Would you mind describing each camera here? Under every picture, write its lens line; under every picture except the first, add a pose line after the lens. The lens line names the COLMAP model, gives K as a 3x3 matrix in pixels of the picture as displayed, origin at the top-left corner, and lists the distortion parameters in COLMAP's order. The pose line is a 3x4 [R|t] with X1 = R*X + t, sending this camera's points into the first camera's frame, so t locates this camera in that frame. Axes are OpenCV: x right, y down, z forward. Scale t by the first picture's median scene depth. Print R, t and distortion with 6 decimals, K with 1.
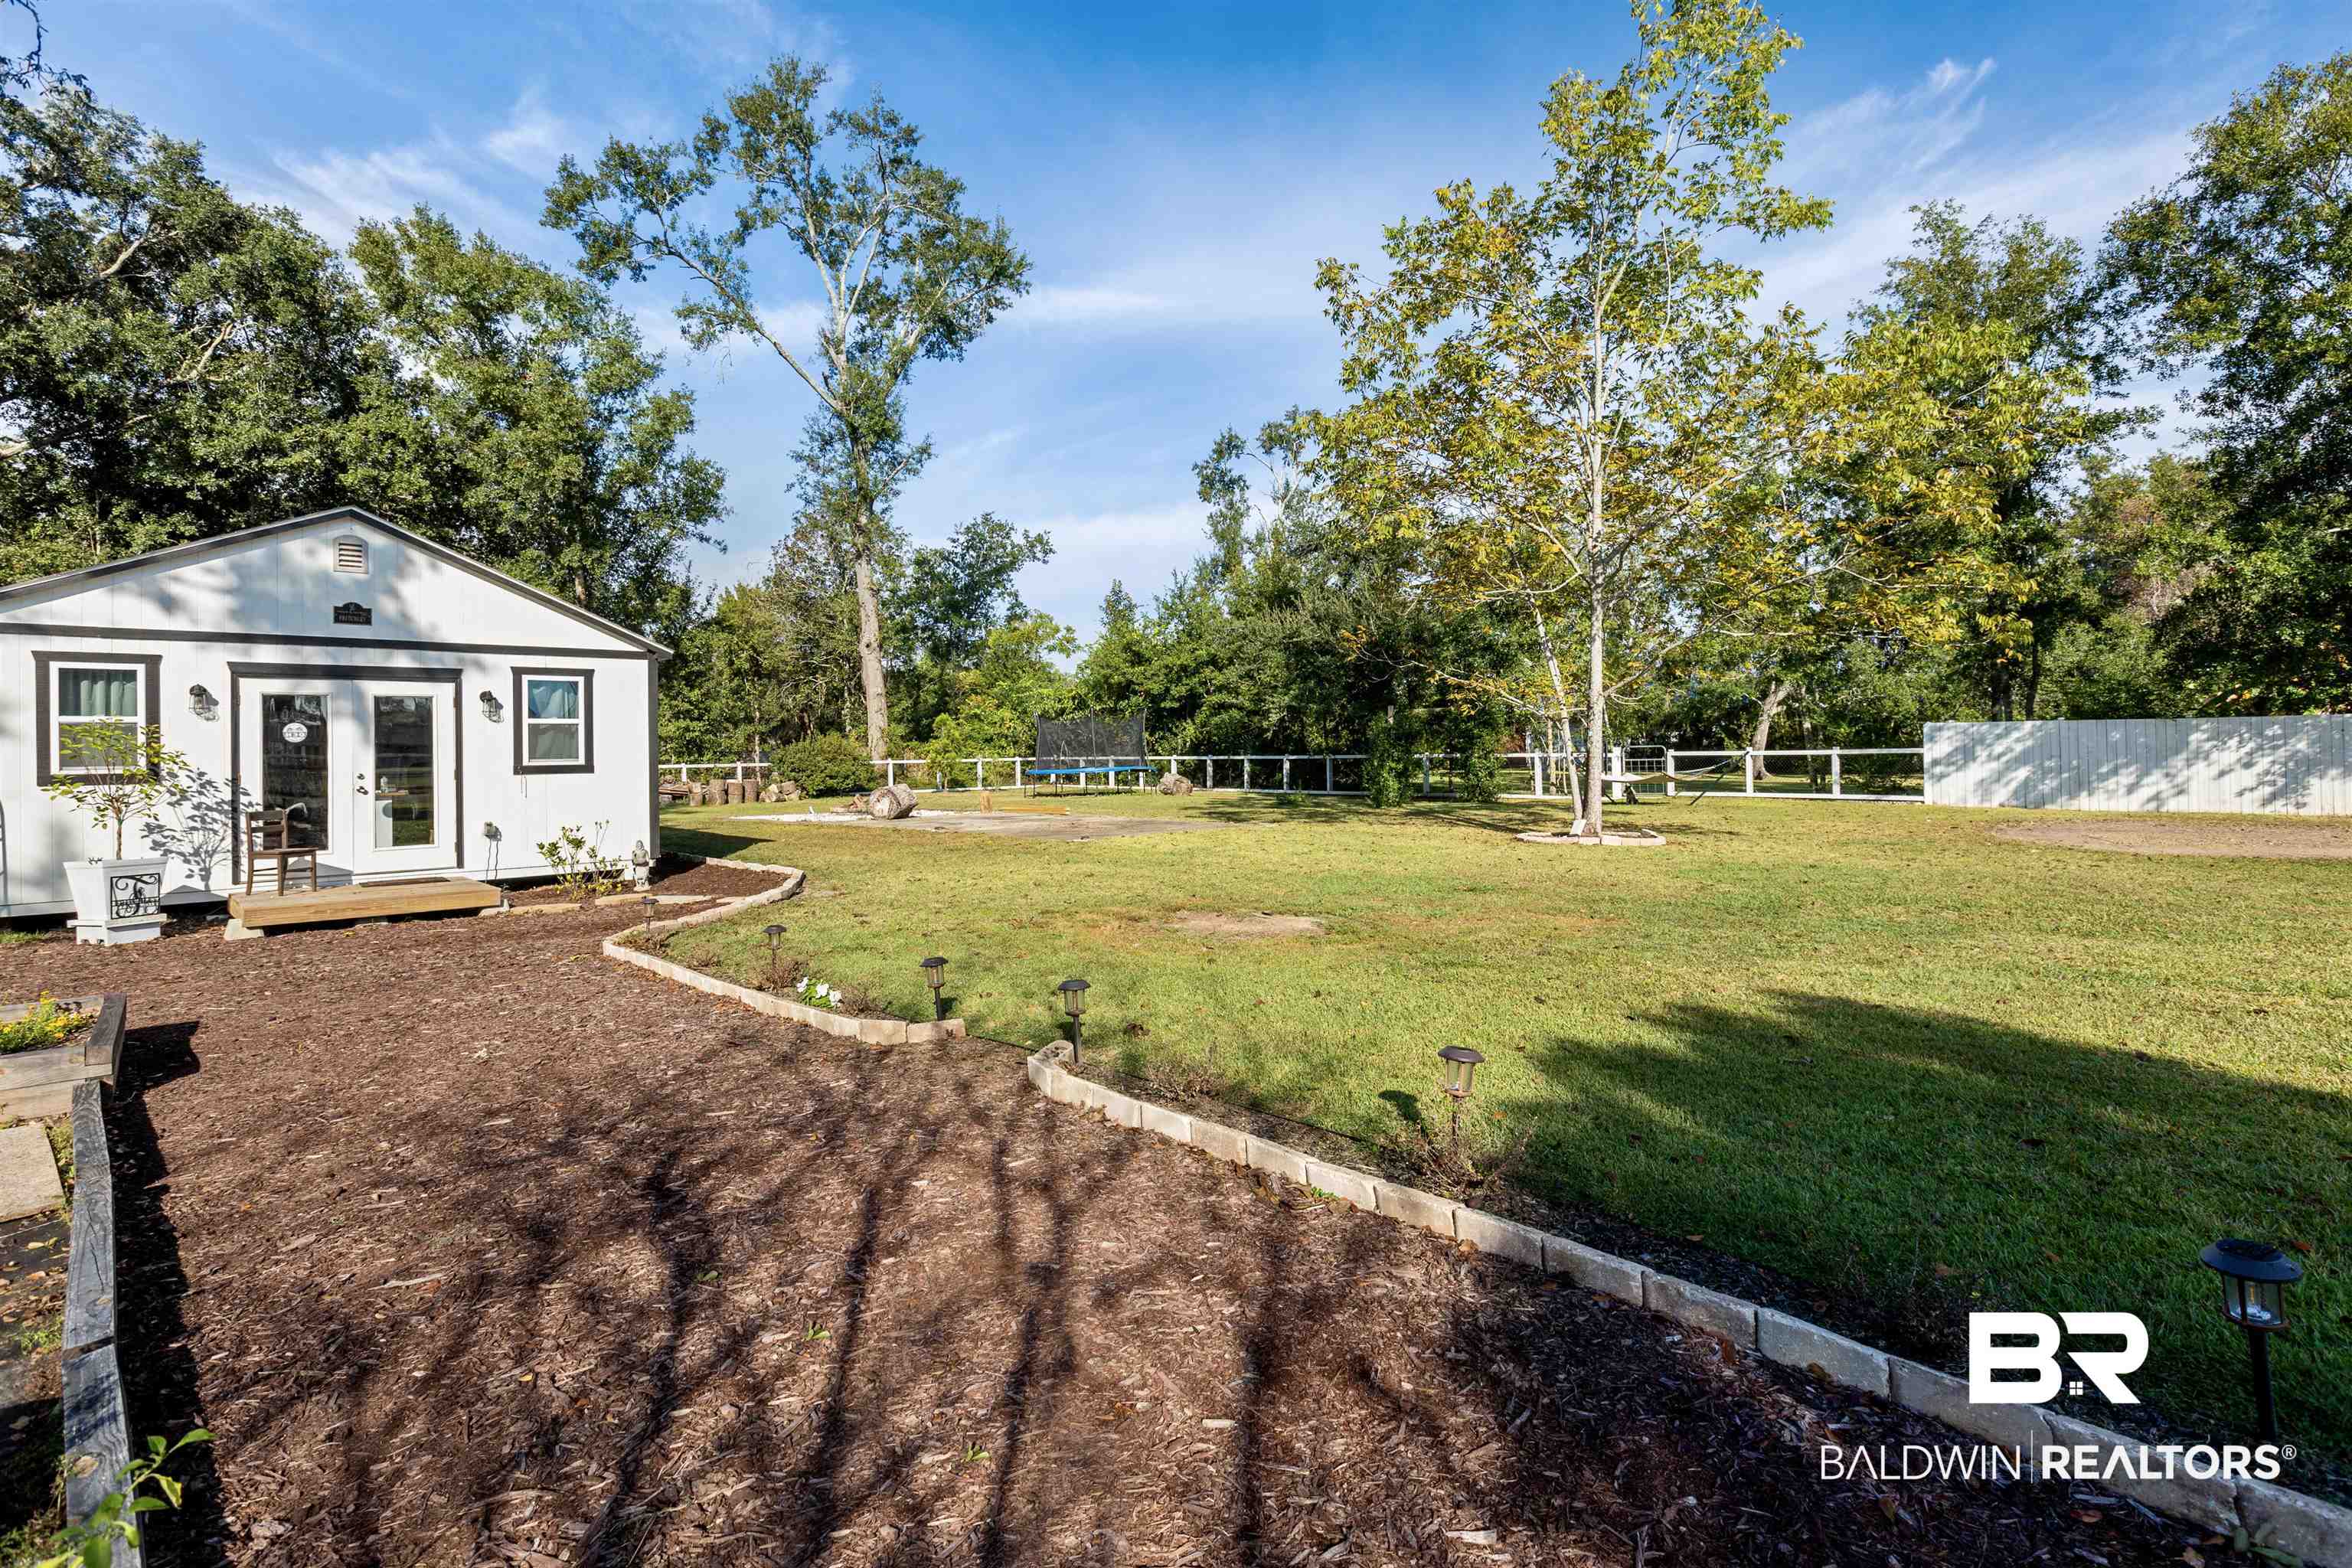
lens RADIAL K [[1126.7, 0, 1173.8], [0, 1126.7, 756.5], [0, 0, 1]] dist [-0.016310, 0.000791]
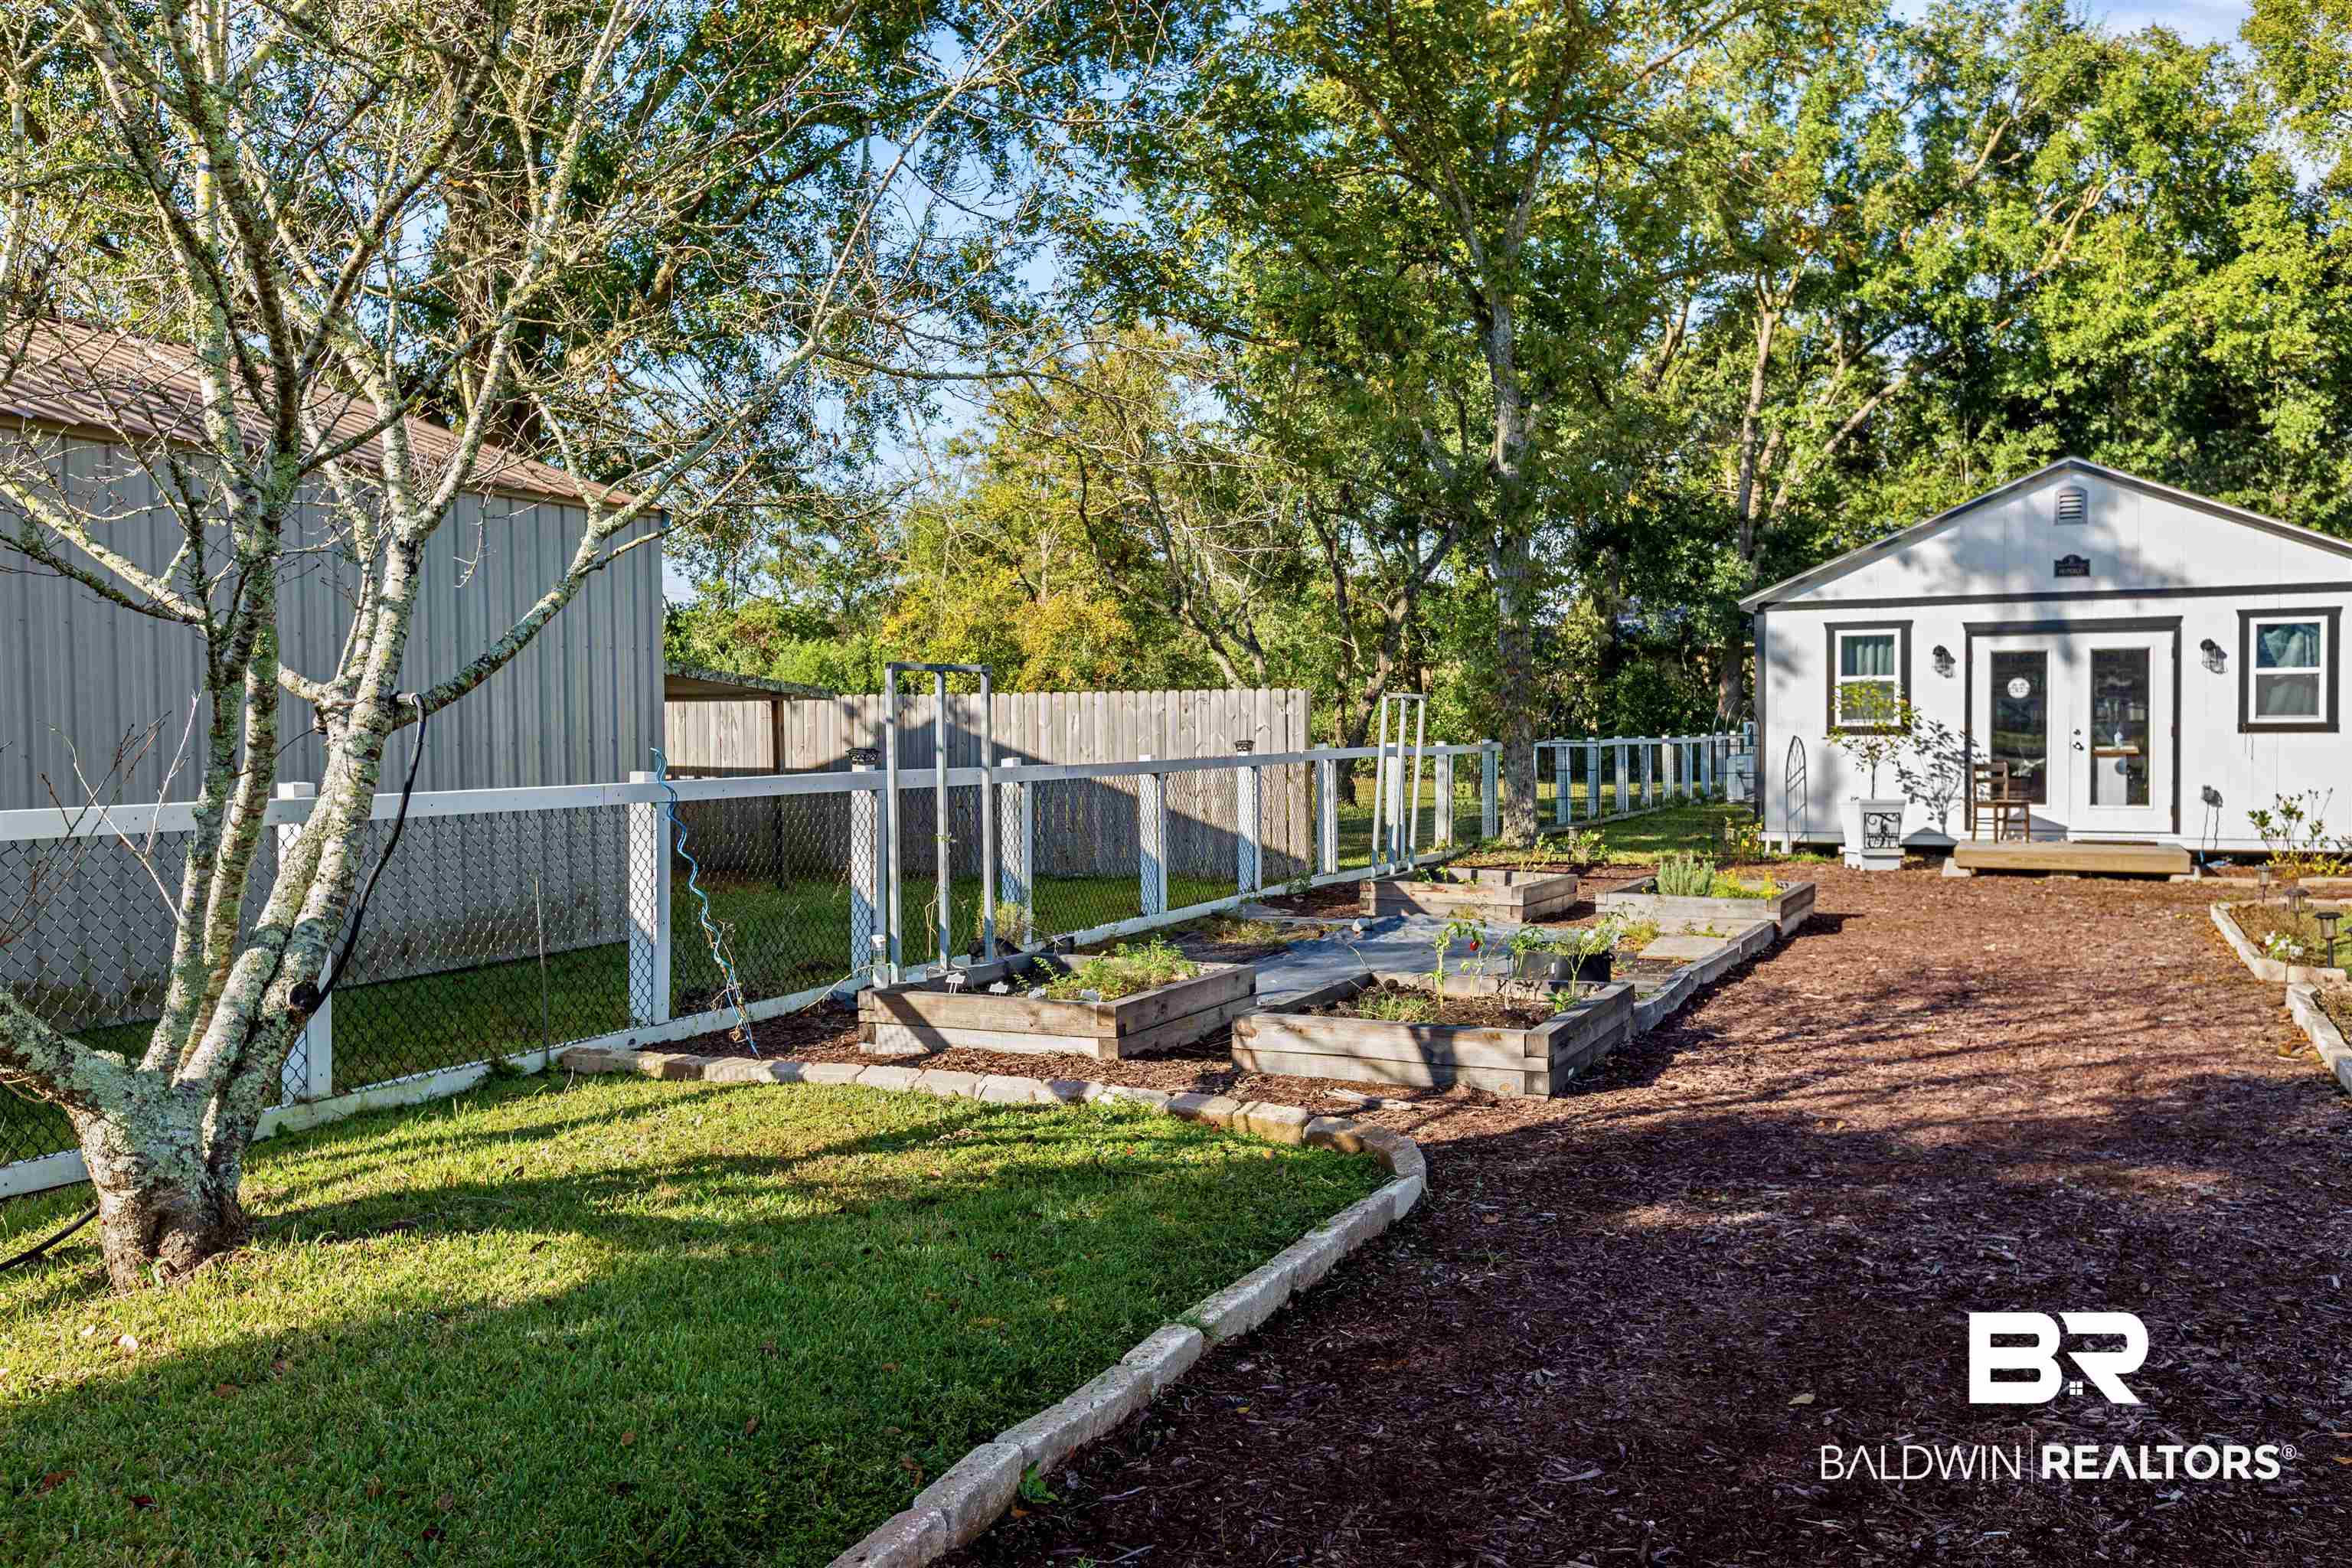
lens RADIAL K [[1842.0, 0, 1176.0], [0, 1842.0, 784.0], [0, 0, 1]] dist [0.002026, 0.002116]
pose [[0.345272, 0.047018, -0.937324, 0.518321], [-0.002168, 0.998782, 0.049302, -0.014076], [0.938500, -0.014990, 0.344953, -0.302471]]
